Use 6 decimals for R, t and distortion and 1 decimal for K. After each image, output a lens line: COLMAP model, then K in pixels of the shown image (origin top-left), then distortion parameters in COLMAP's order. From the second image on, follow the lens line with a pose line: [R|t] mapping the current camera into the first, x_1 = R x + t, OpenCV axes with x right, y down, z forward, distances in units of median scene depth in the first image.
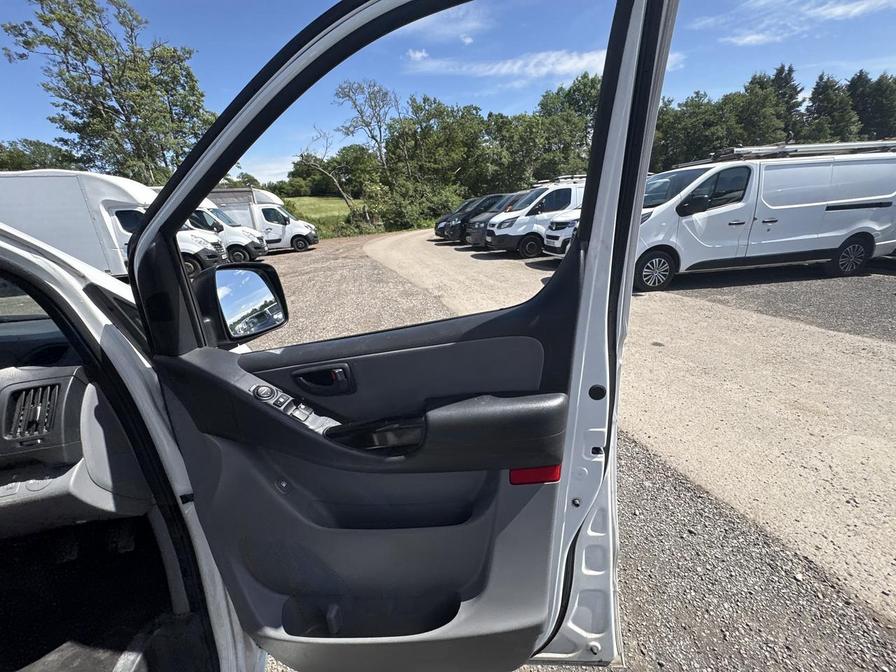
lens RADIAL K [[358.6, 0, 447.5], [0, 358.6, 337.5], [0, 0, 1]] dist [0.004258, -0.000450]
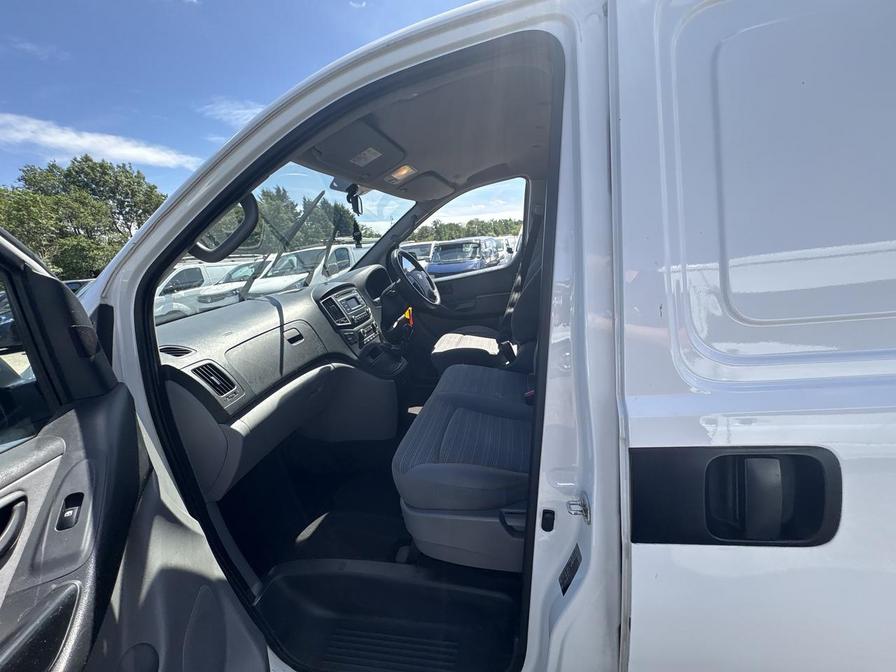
lens RADIAL K [[362.4, 0, 446.6], [0, 362.4, 340.4], [0, 0, 1]] dist [0.003024, 0.000354]
pose [[0.472229, -0.198616, 0.858808, -0.130310], [0.378418, 0.925616, 0.005987, 0.026442], [-0.796115, 0.322161, 0.512262, -0.031472]]
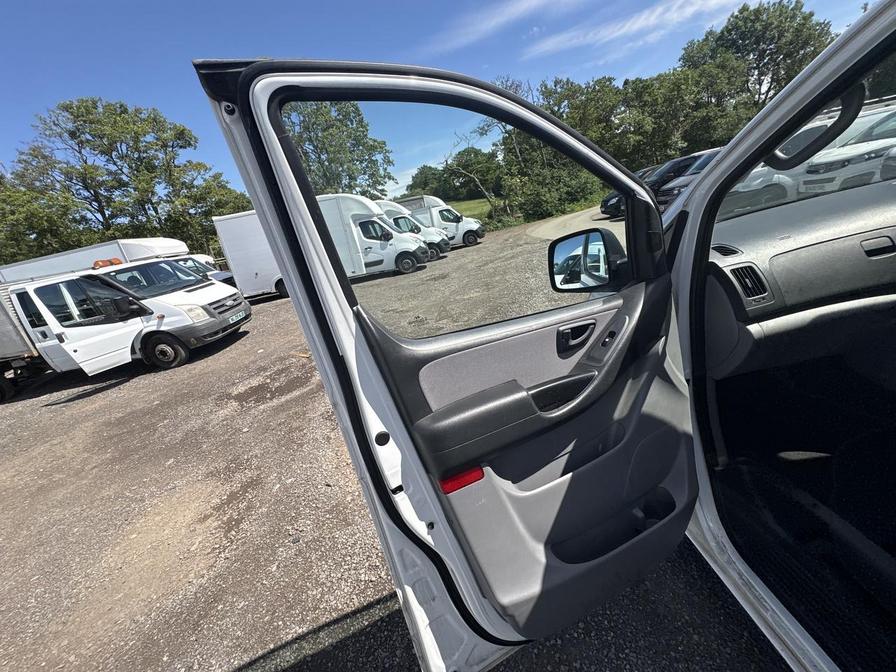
lens RADIAL K [[358.6, 0, 447.5], [0, 358.6, 337.5], [0, 0, 1]] dist [0.004258, -0.000450]
pose [[0.953649, -0.038127, -0.298496, -0.131358], [0.040071, 0.999197, 0.000392, 0.026293], [0.298241, -0.012335, 0.954411, -0.044338]]
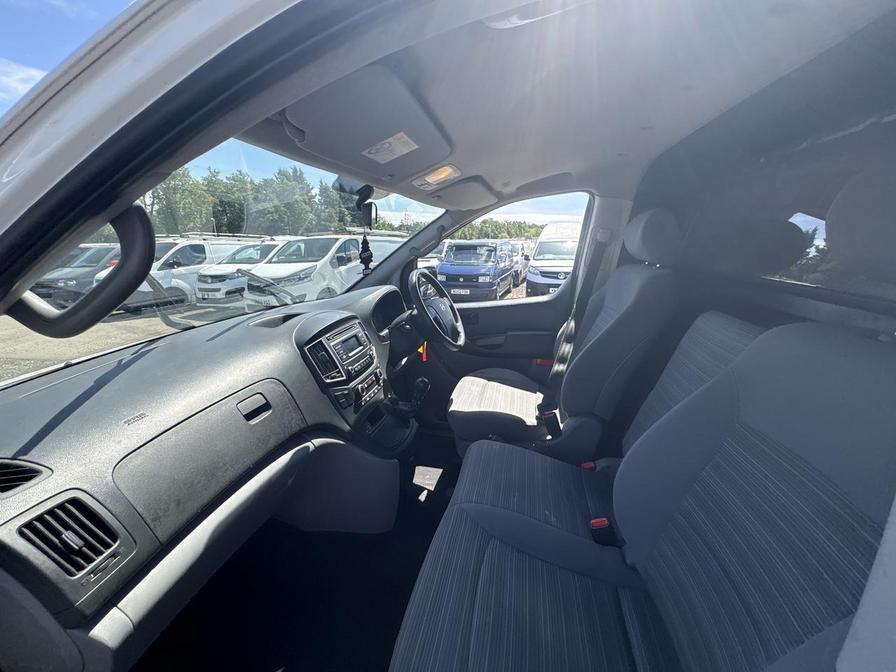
lens RADIAL K [[360.4, 0, 446.8], [0, 360.4, 336.5], [0, 0, 1]] dist [0.002137, 0.000409]
pose [[0.492361, -0.156177, 0.856265, -0.111712], [0.289717, 0.957079, 0.007974, 0.014123], [-0.820758, 0.244148, 0.516476, -0.019556]]
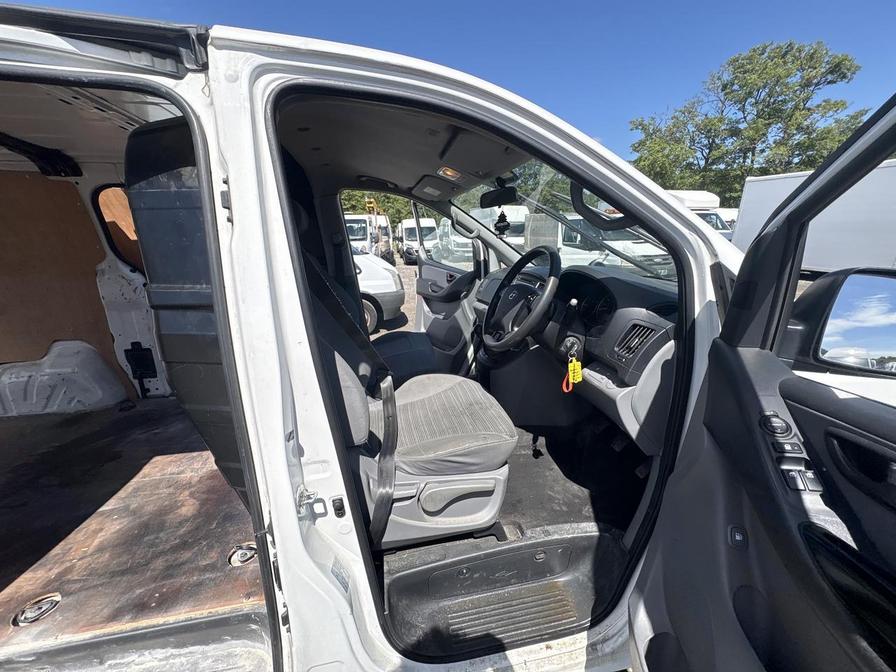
lens RADIAL K [[362.4, 0, 446.6], [0, 362.4, 340.4], [0, 0, 1]] dist [0.003024, 0.000354]
pose [[-0.080161, 0.349114, -0.933645, 0.008542], [-0.330849, 0.874240, 0.355307, -0.002051], [0.940273, 0.337377, 0.045424, 0.007948]]
